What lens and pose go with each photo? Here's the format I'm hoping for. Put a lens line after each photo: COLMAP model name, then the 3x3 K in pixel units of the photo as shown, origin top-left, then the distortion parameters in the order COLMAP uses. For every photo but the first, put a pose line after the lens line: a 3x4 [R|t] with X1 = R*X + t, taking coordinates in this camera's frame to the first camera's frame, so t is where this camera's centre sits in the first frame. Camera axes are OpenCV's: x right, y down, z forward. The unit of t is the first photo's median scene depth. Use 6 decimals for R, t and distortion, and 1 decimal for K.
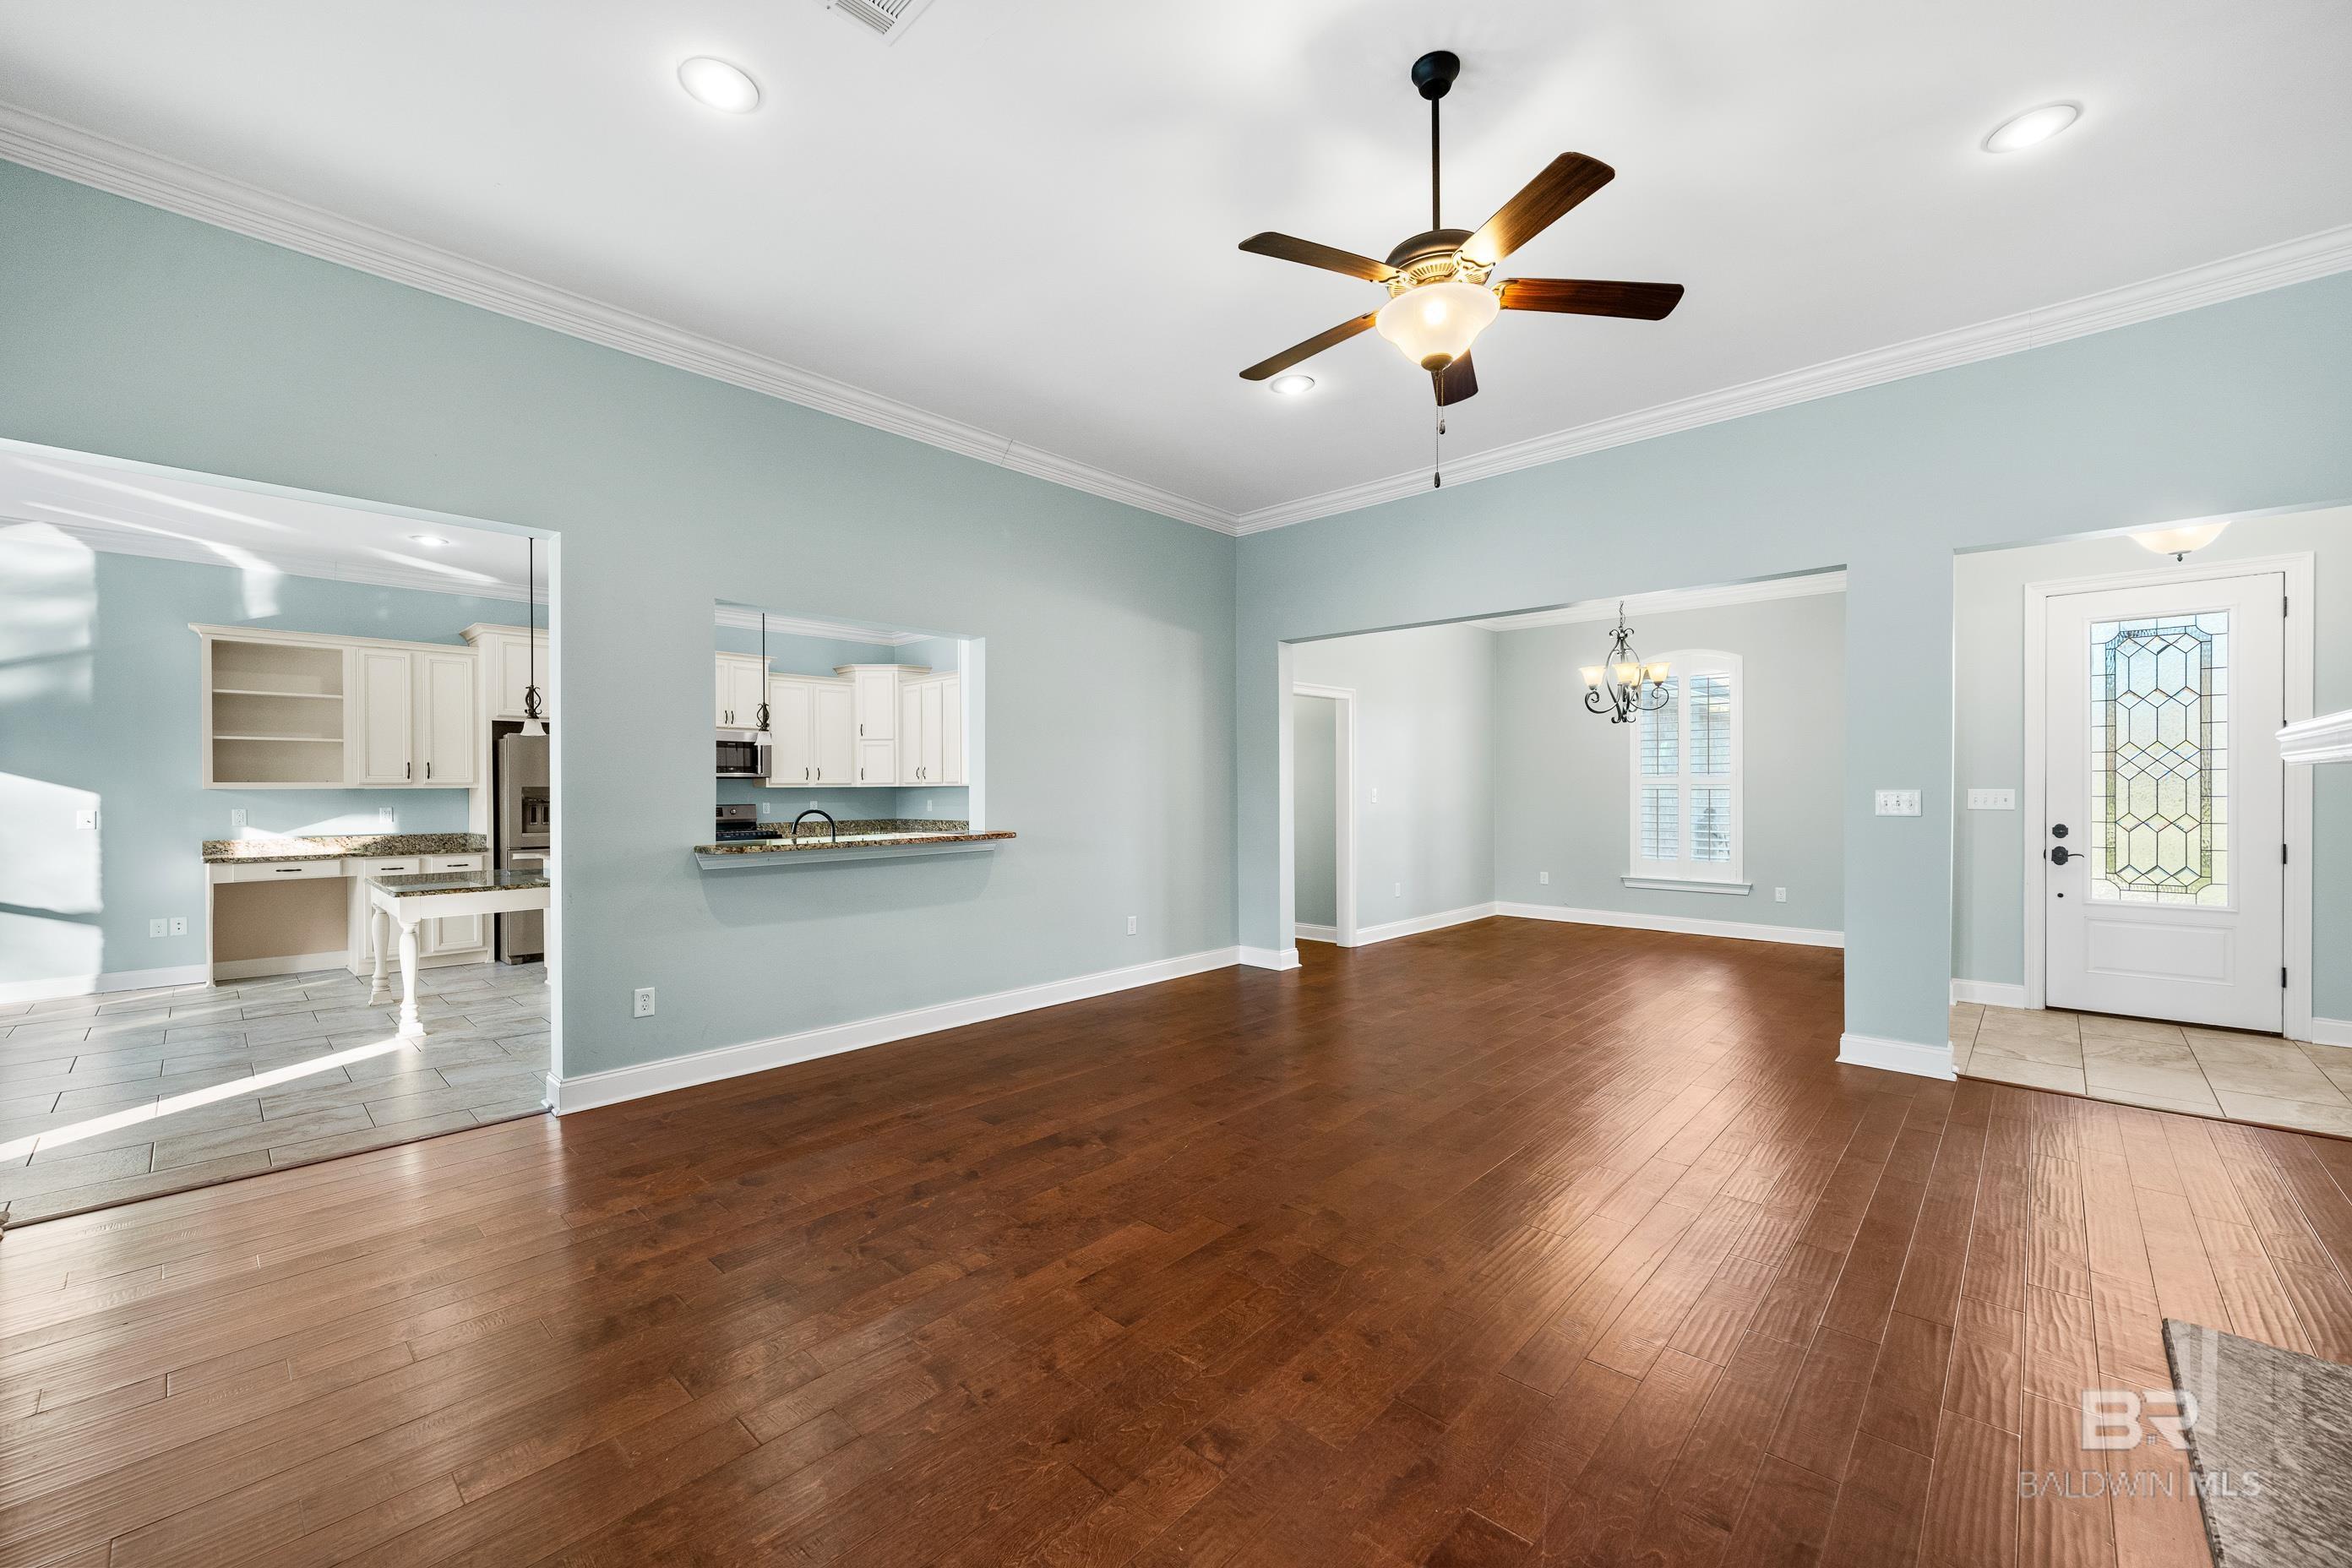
lens RADIAL K [[928.5, 0, 1181.4], [0, 928.5, 790.6], [0, 0, 1]] dist [0.000329, 0.000233]
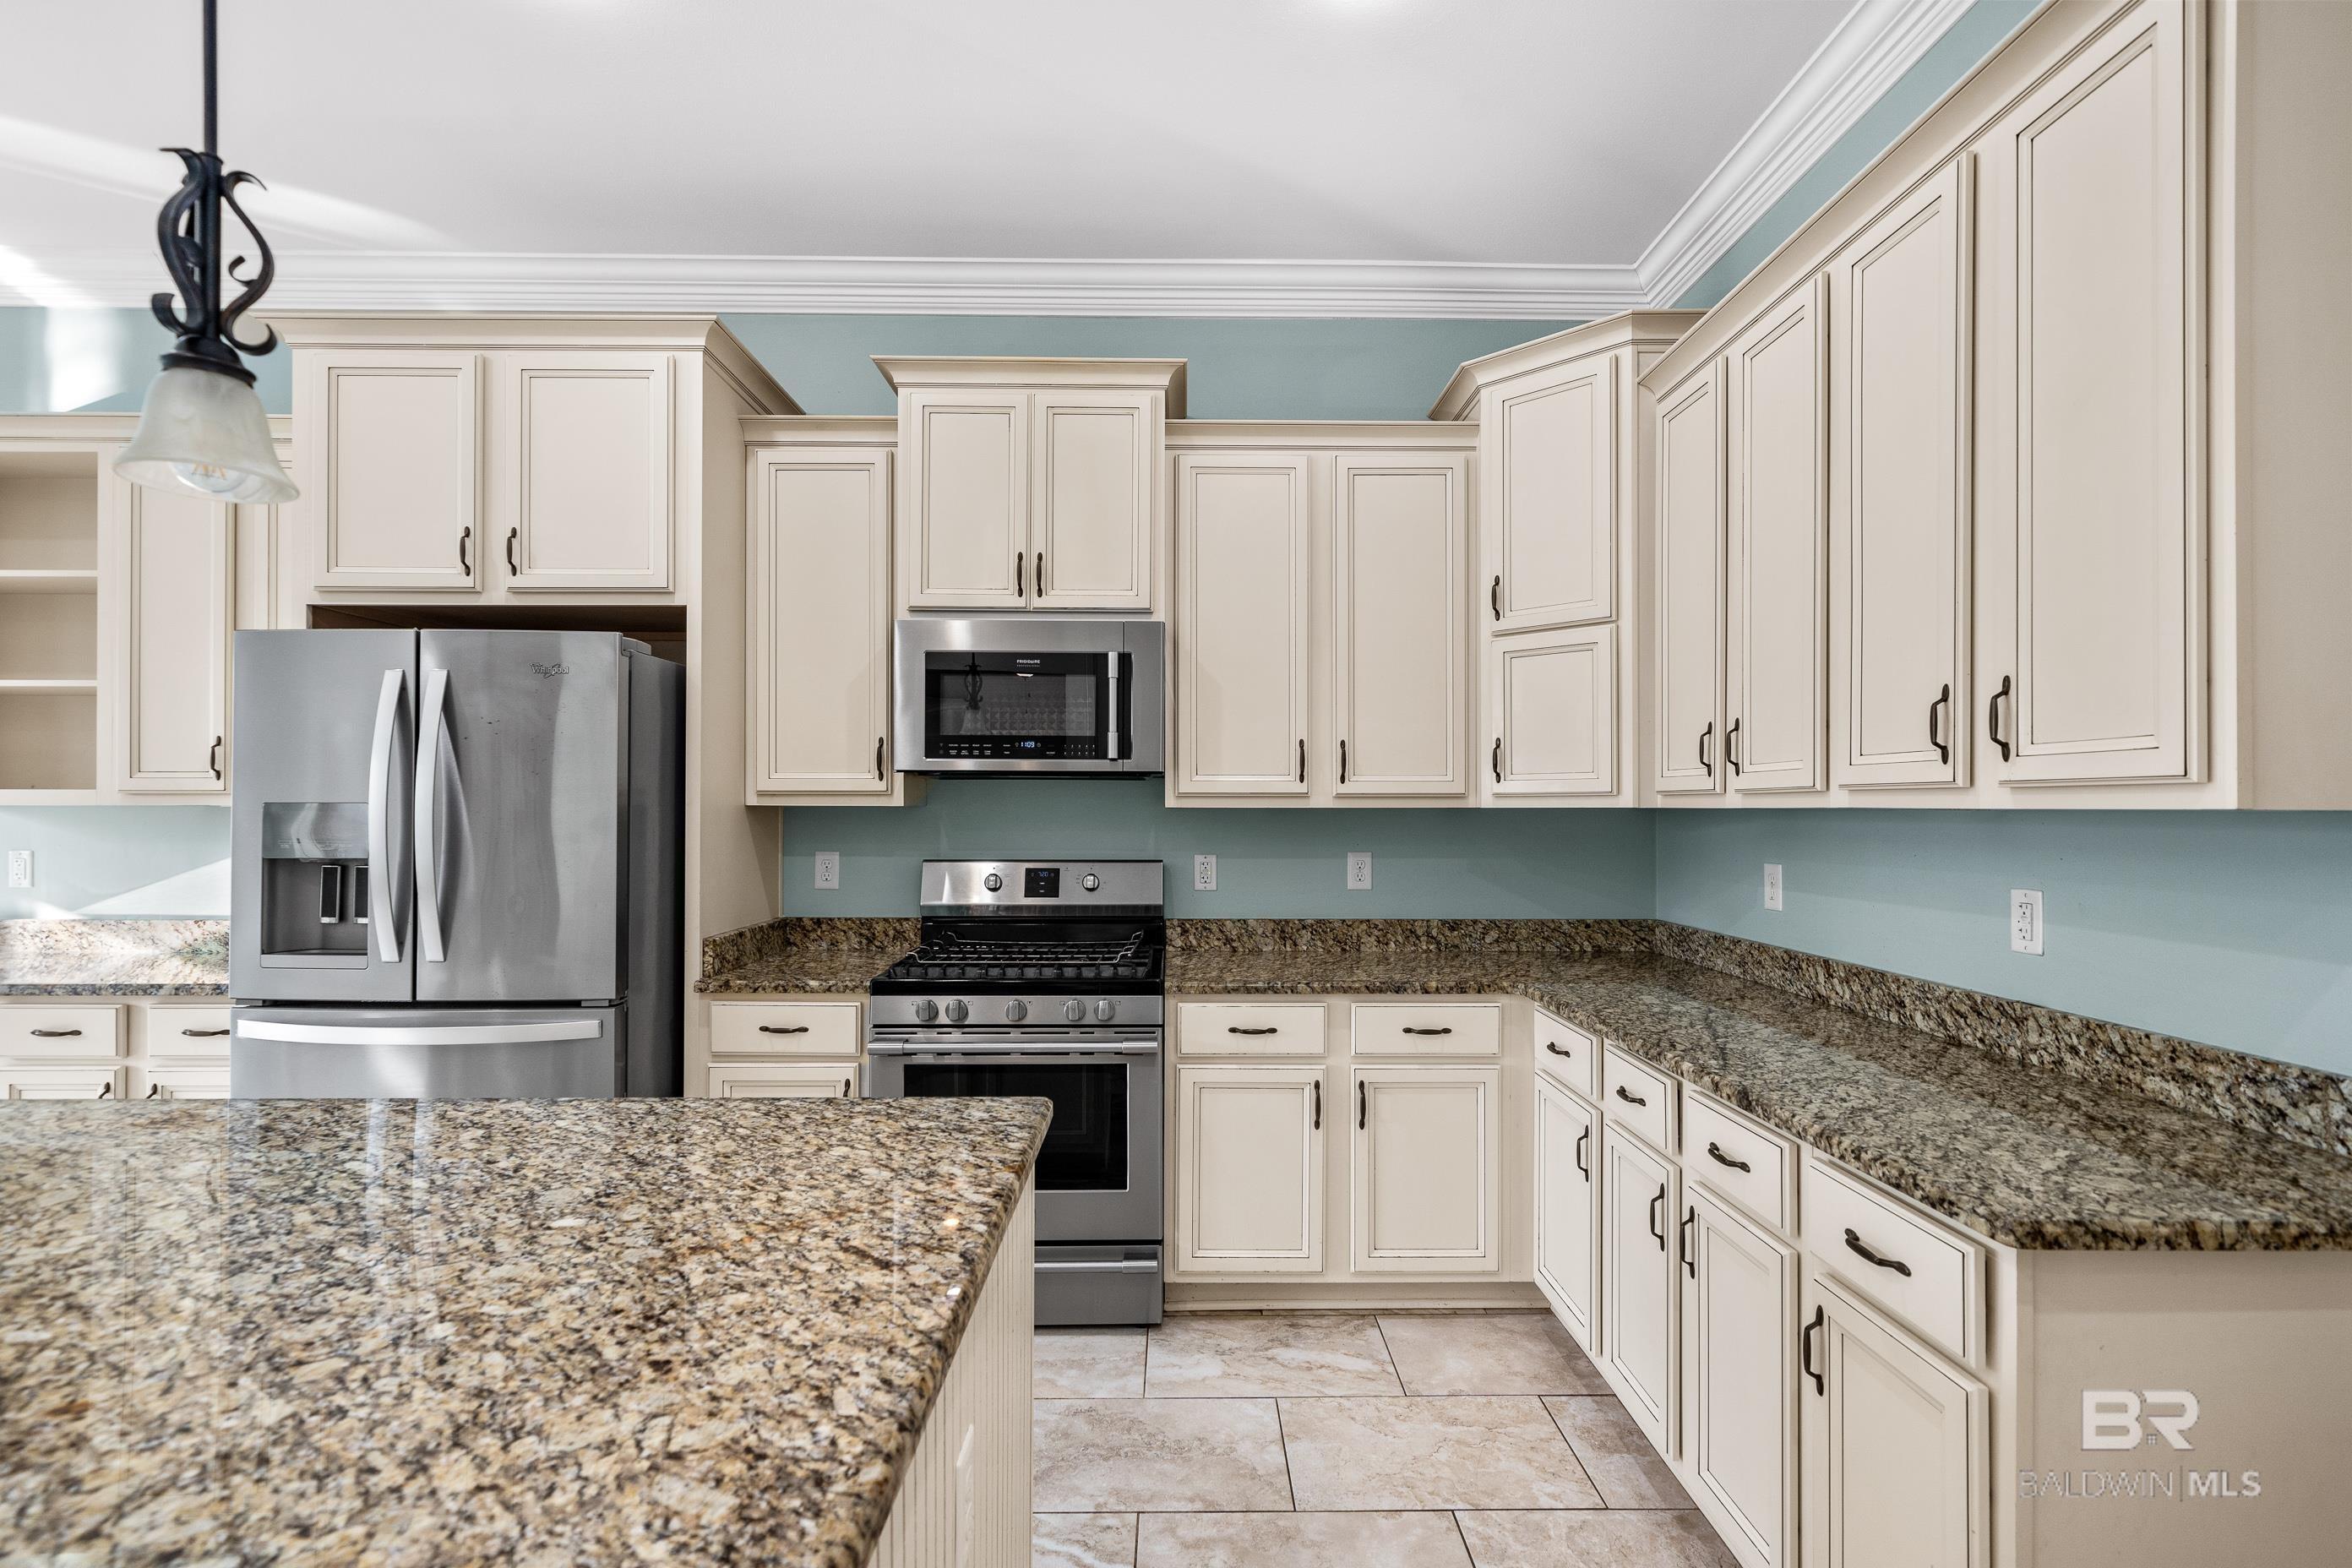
lens RADIAL K [[1092.7, 0, 1177.7], [0, 1092.7, 797.7], [0, 0, 1]] dist [0.000096, 0.000053]
pose [[0.692327, 0.002206, -0.721580, -0.259896], [-0.007883, 0.999959, -0.004507, -0.006681], [0.721540, 0.008809, 0.692316, 1.033493]]
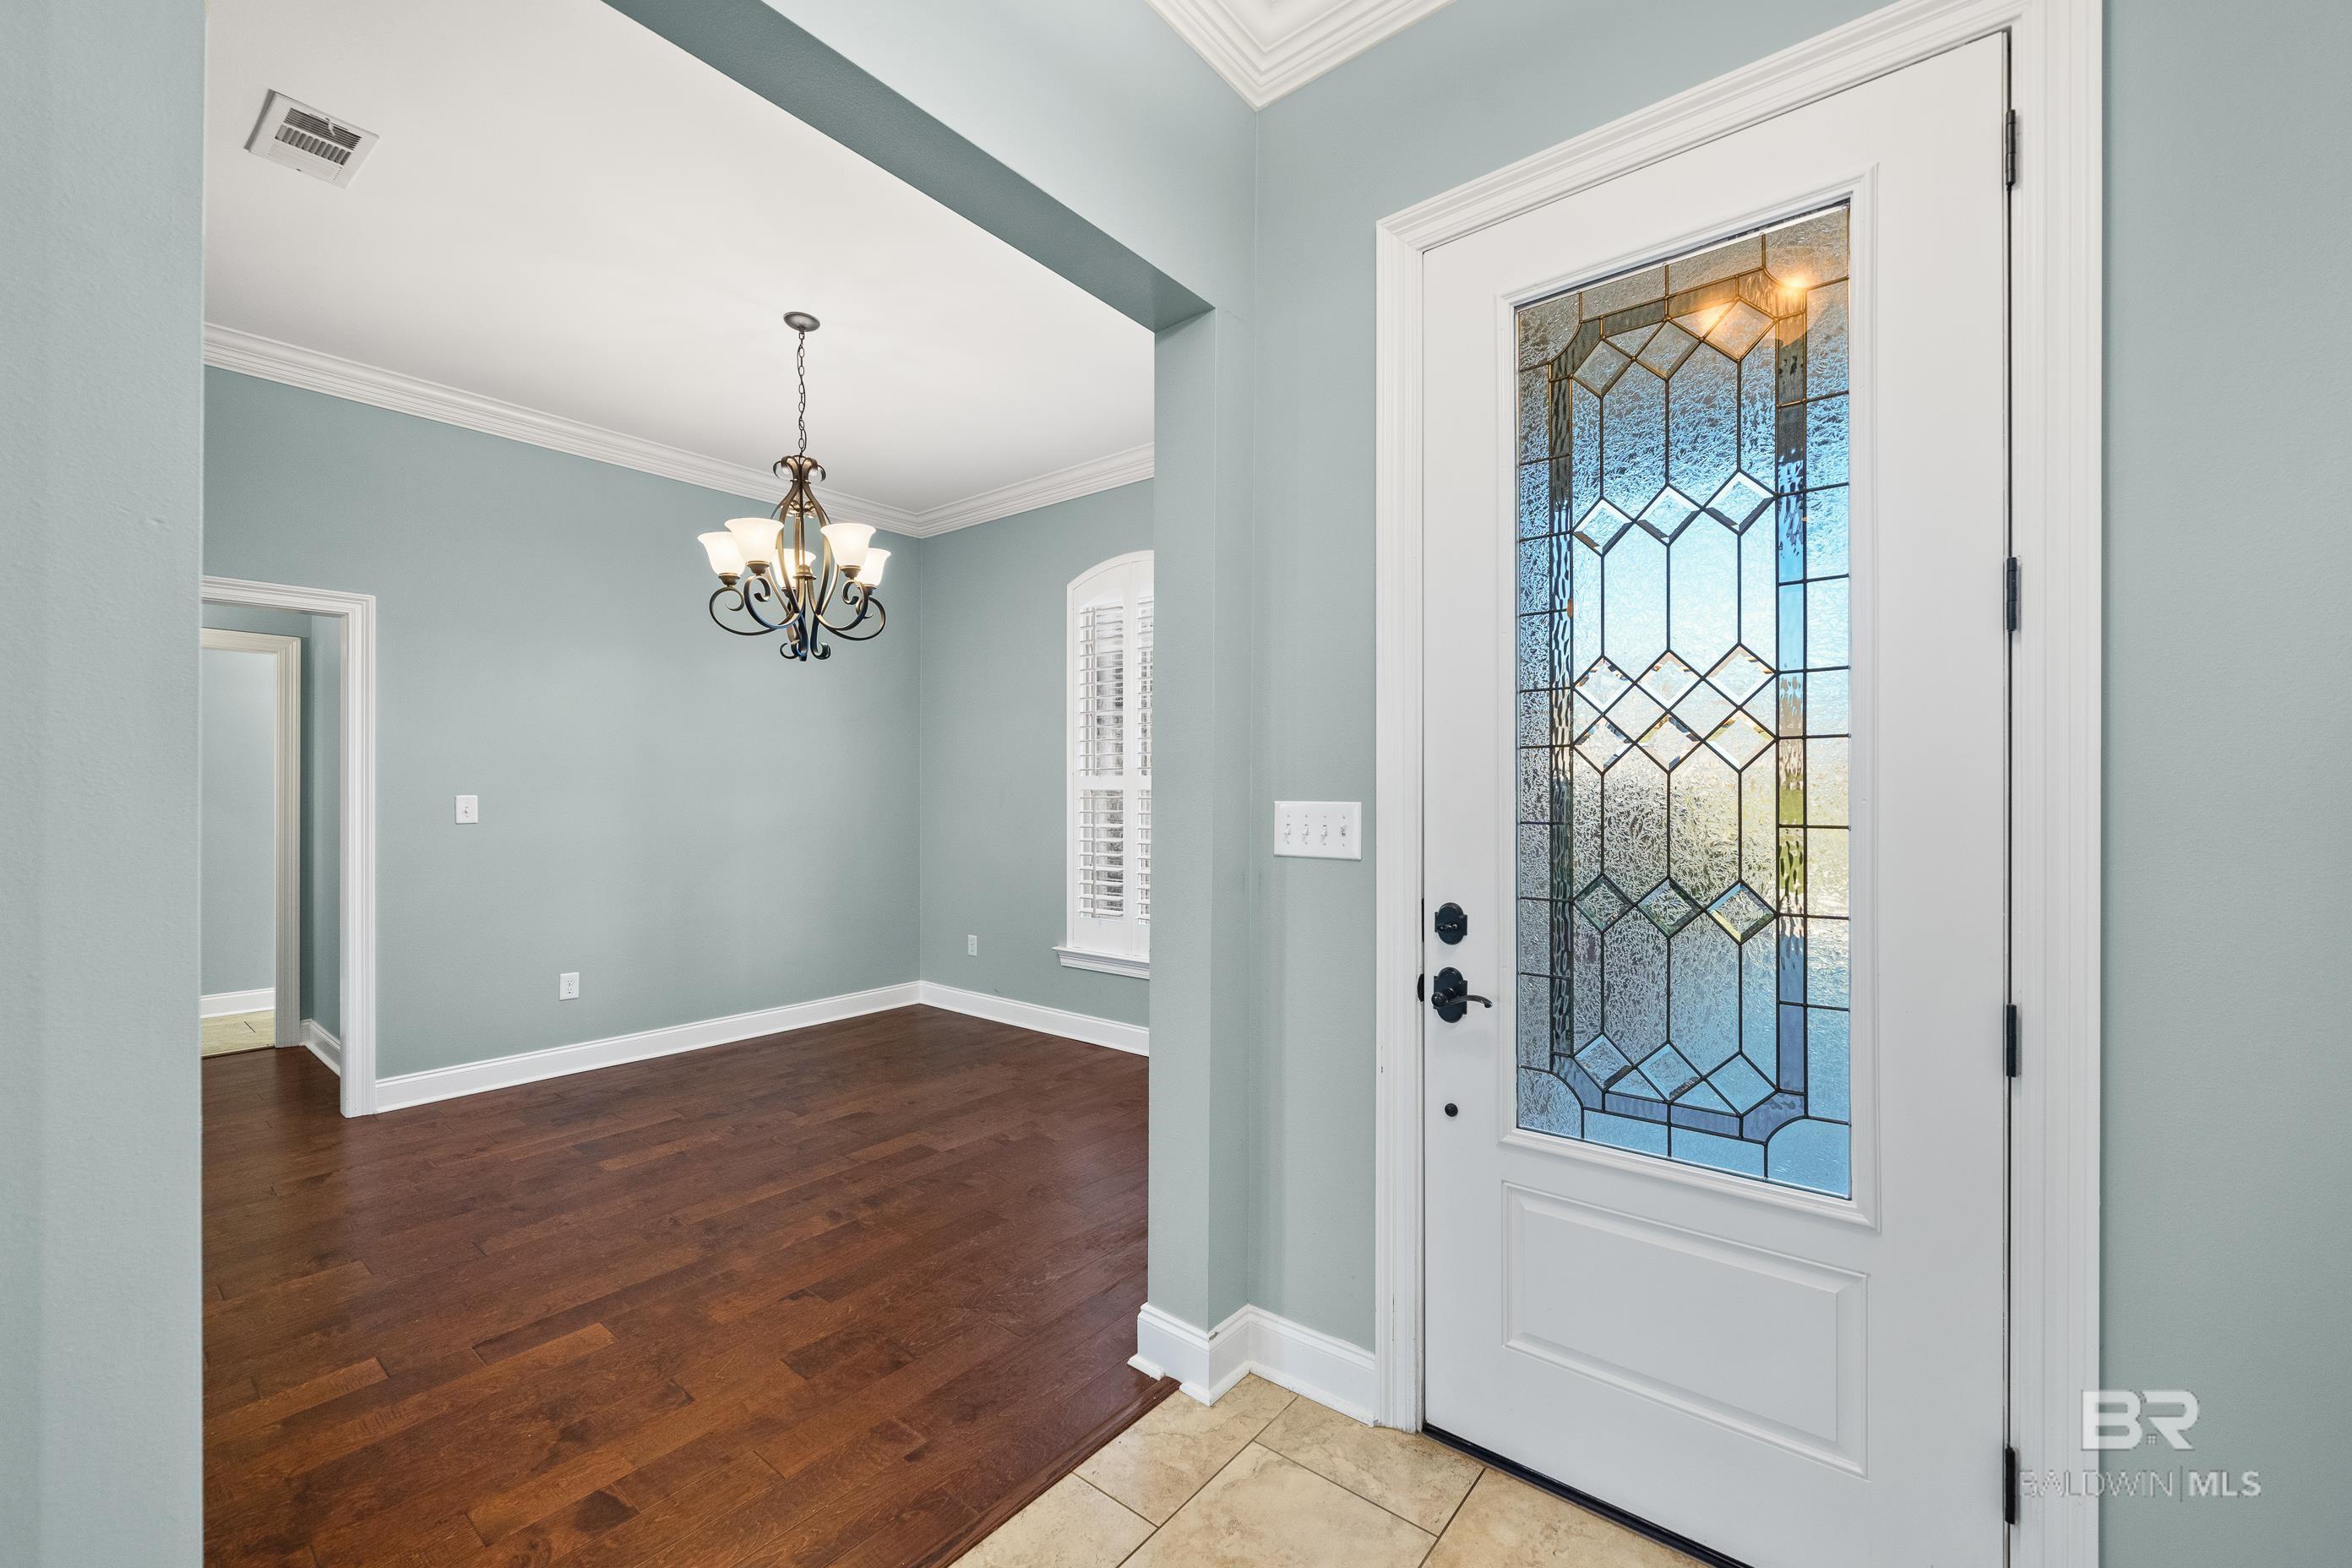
lens RADIAL K [[936.8, 0, 1180.8], [0, 936.8, 794.3], [0, 0, 1]] dist [-0.001656, -0.000253]
pose [[0.997255, 0.002024, 0.074014, 0.673298], [-0.001763, 0.999992, -0.003597, -0.002412], [-0.074021, 0.003457, 0.997251, 0.542528]]
